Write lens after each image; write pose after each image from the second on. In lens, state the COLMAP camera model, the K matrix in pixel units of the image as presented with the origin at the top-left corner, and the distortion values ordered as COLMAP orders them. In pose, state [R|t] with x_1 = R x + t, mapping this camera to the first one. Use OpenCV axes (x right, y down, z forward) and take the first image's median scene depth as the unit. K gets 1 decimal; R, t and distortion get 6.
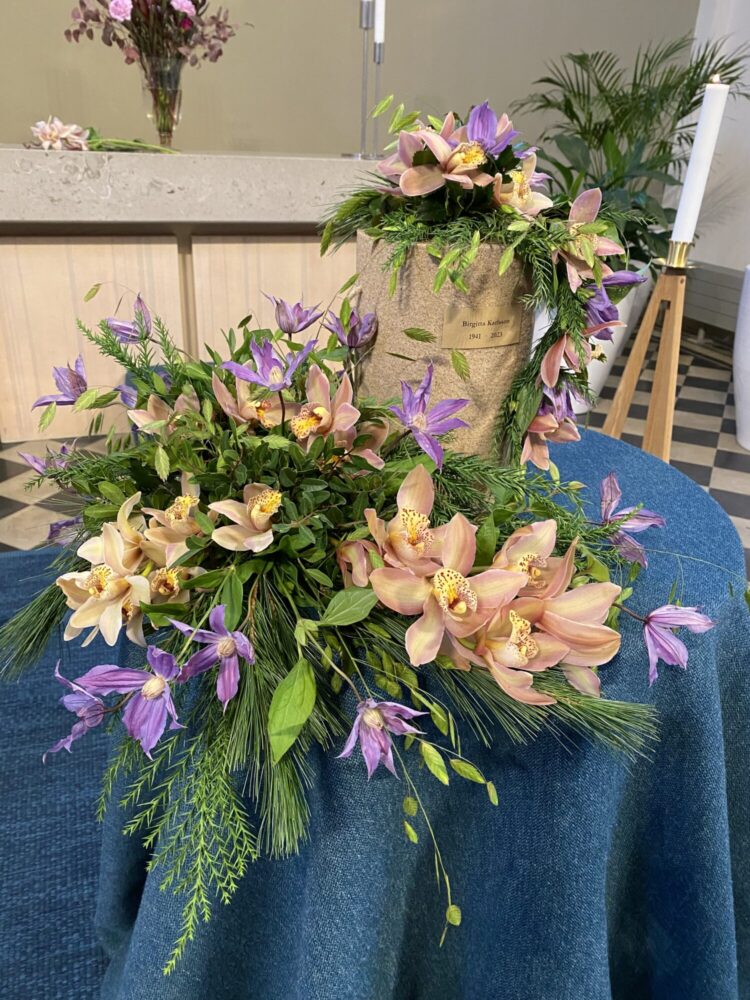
lens RADIAL K [[754.4, 0, 375.0], [0, 754.4, 500.0], [0, 0, 1]] dist [0.066267, -0.064114]
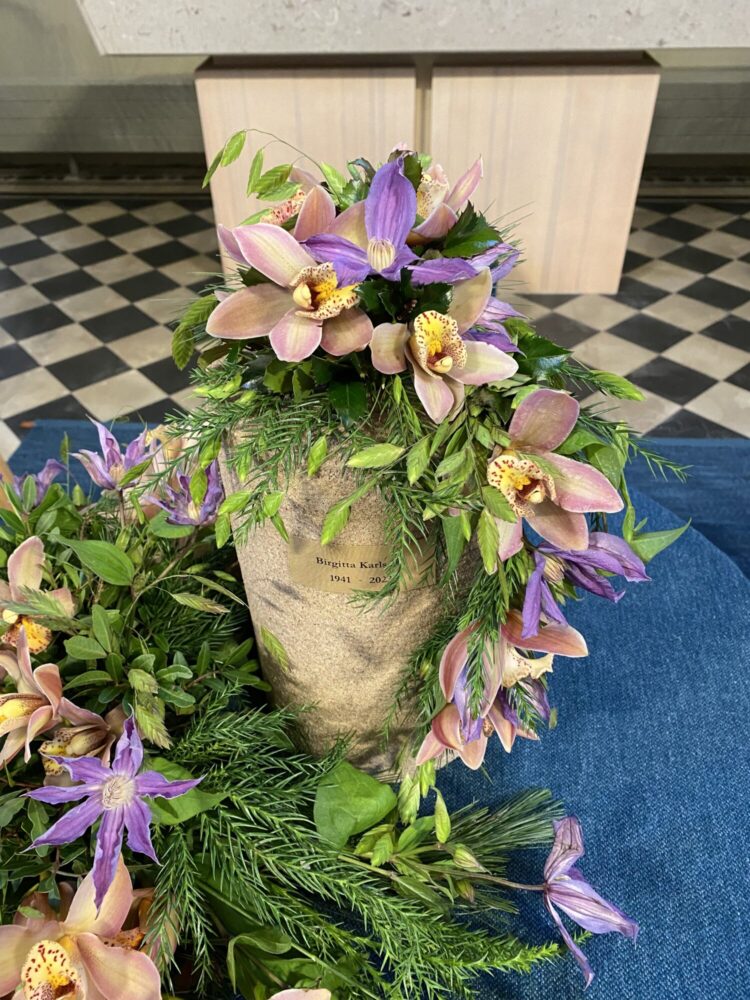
lens RADIAL K [[754.4, 0, 375.0], [0, 754.4, 500.0], [0, 0, 1]] dist [0.066267, -0.064114]
pose [[0.920665, 0.212753, -0.327281, 0.085822], [-0.128848, 0.957058, 0.259689, -0.110216], [0.368476, -0.196917, 0.908542, 0.126968]]
